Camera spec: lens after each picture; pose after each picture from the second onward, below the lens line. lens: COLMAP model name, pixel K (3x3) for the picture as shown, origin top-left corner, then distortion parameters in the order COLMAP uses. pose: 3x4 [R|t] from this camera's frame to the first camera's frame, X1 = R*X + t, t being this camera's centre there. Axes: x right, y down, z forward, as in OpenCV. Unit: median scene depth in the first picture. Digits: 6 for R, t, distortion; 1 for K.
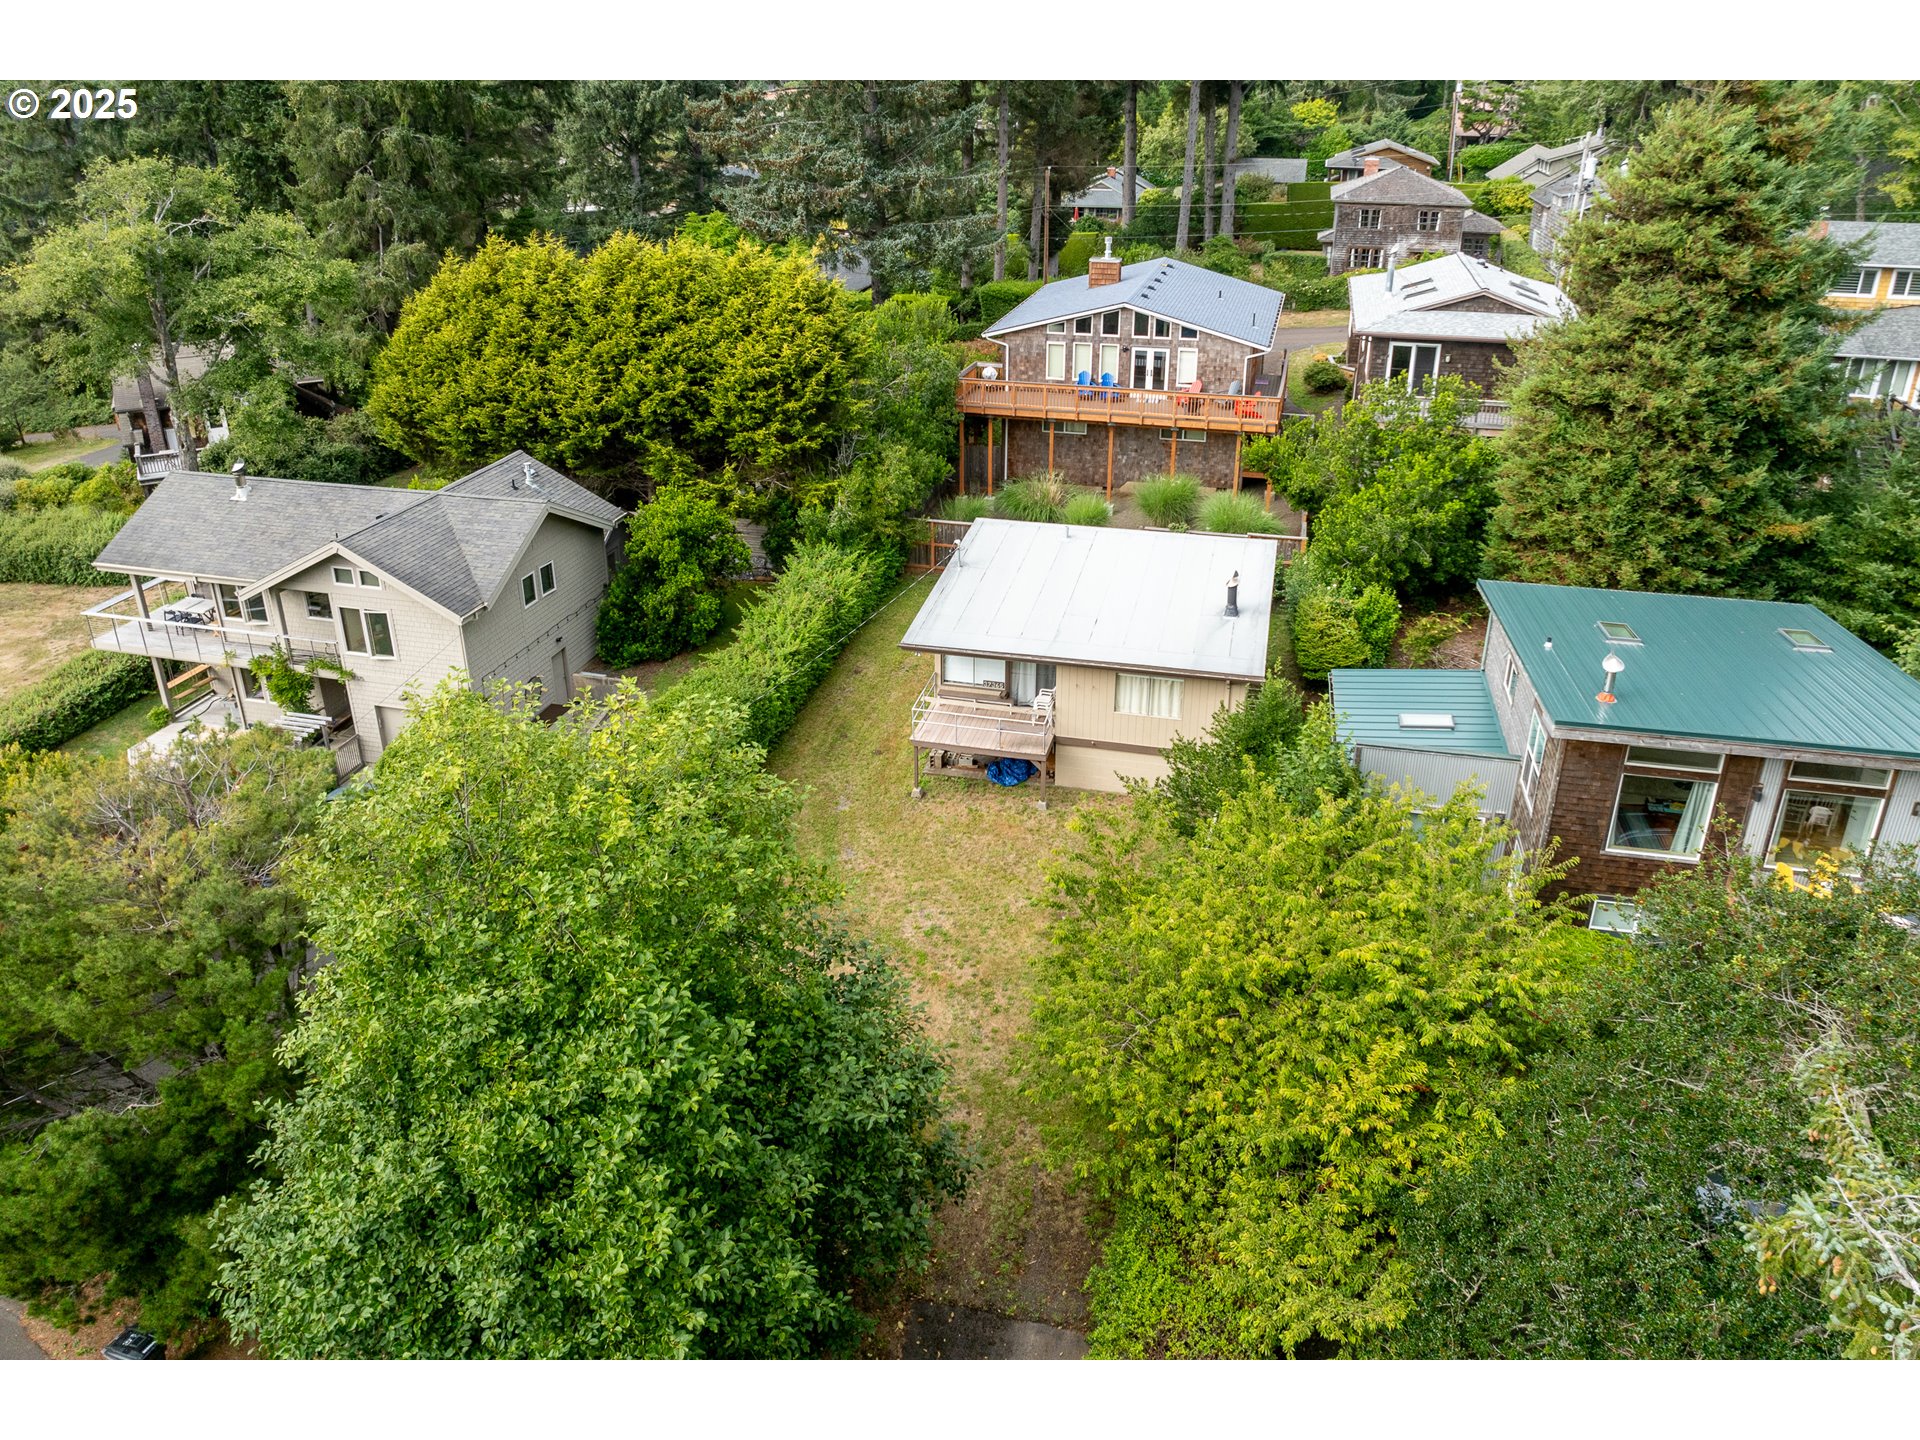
lens RADIAL K [[1346.7, 0, 955.9], [0, 1346.7, 721.5], [0, 0, 1]] dist [-0.038801, 0.008214]
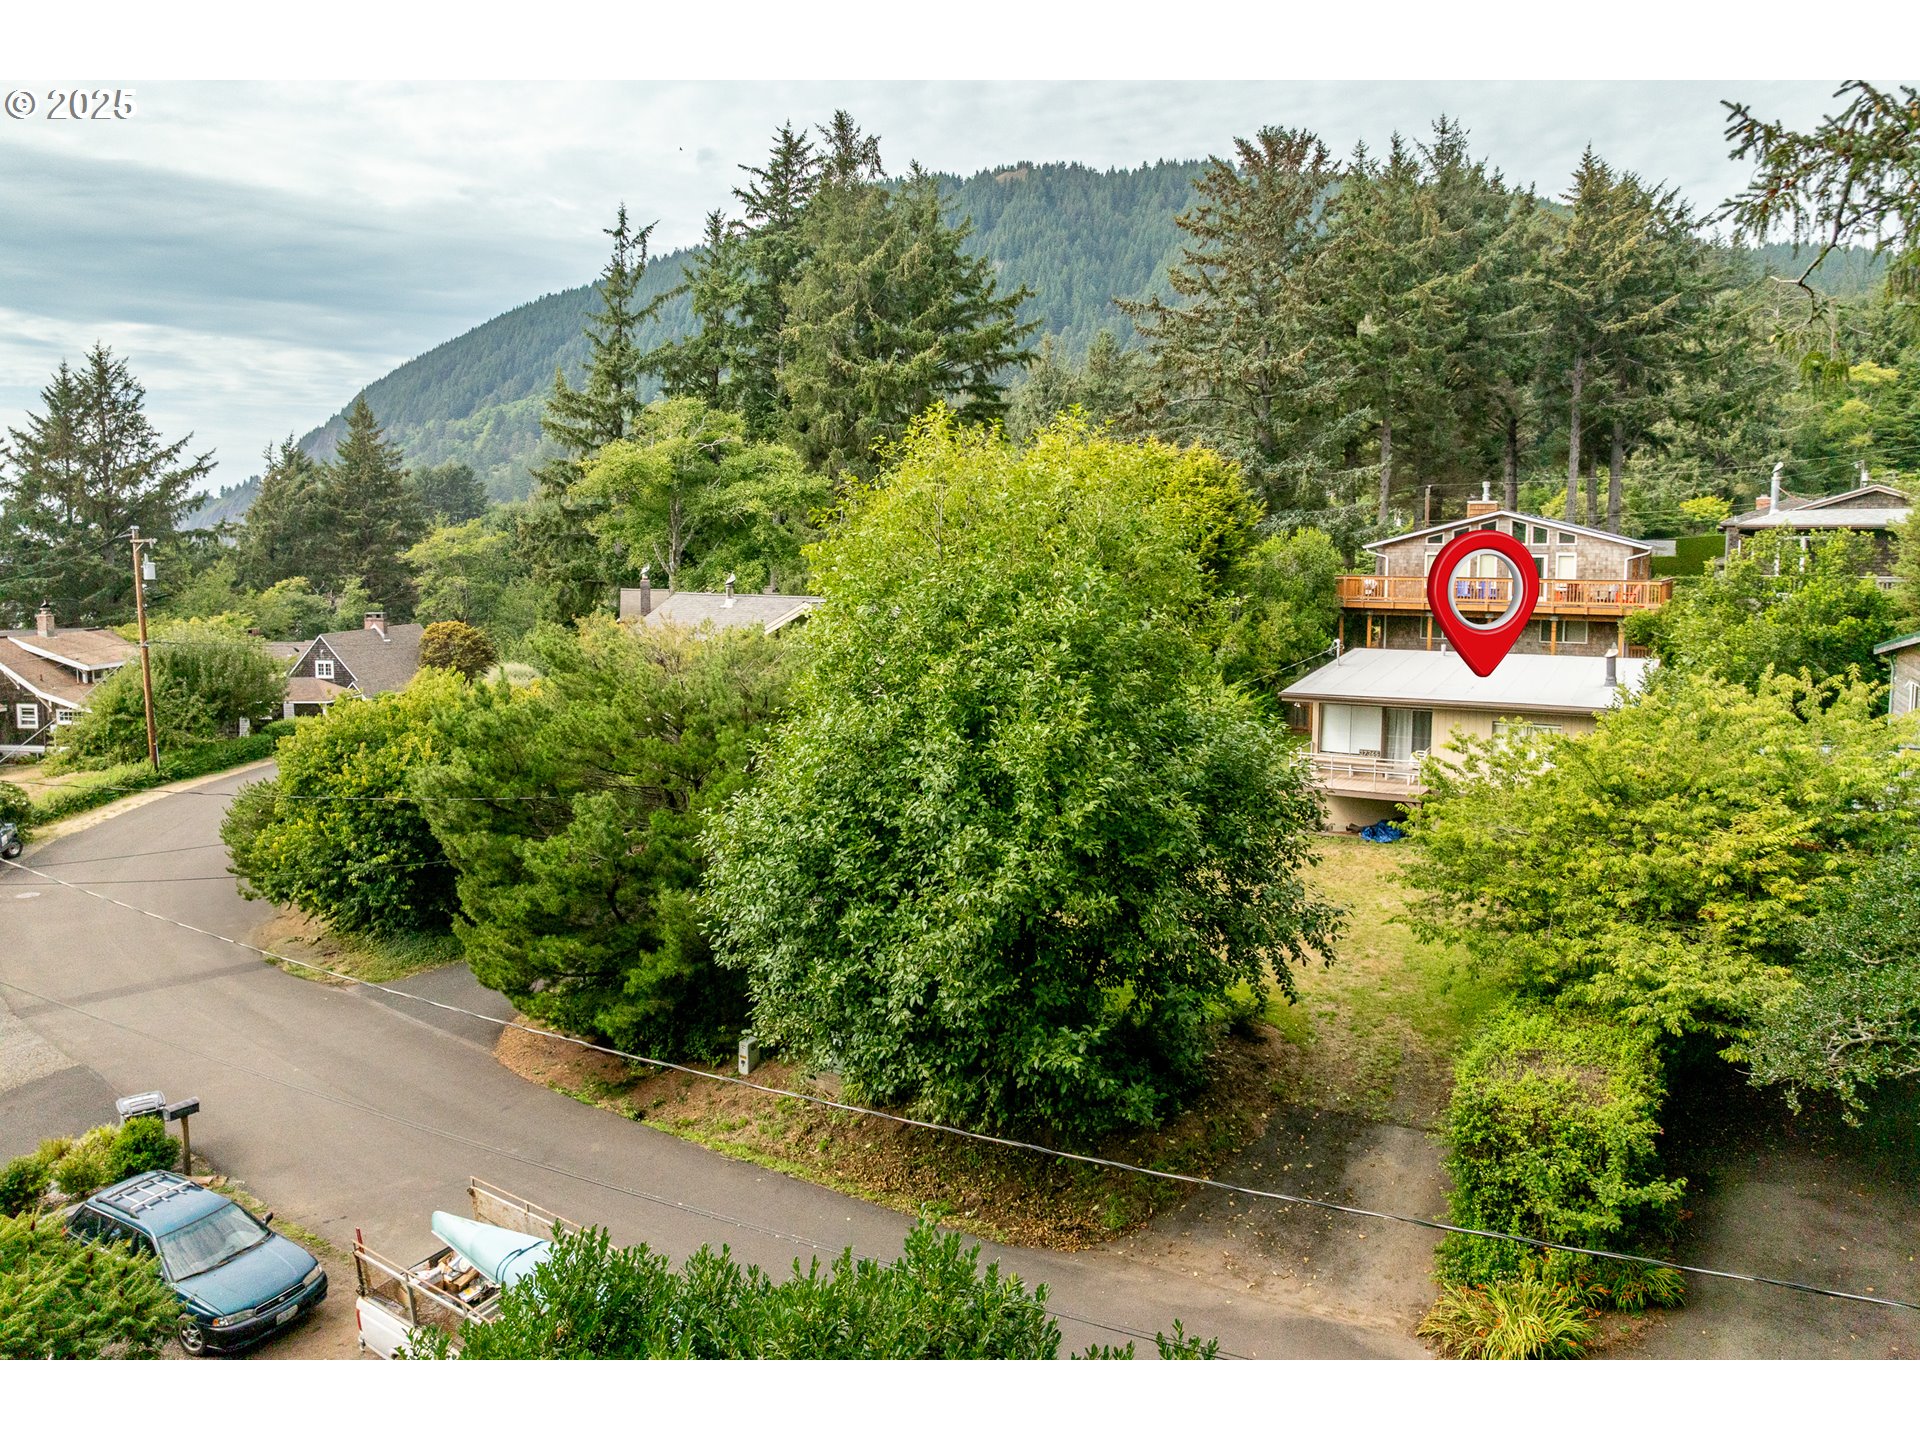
lens RADIAL K [[1346.7, 0, 962.3], [0, 1346.7, 722.5], [0, 0, 1]] dist [-0.038801, 0.008214]
pose [[0.963620, 0.029654, -0.265628, -0.000572], [-0.109120, 0.950876, -0.289701, 0.223580], [0.243988, 0.308147, 0.919519, -0.038685]]
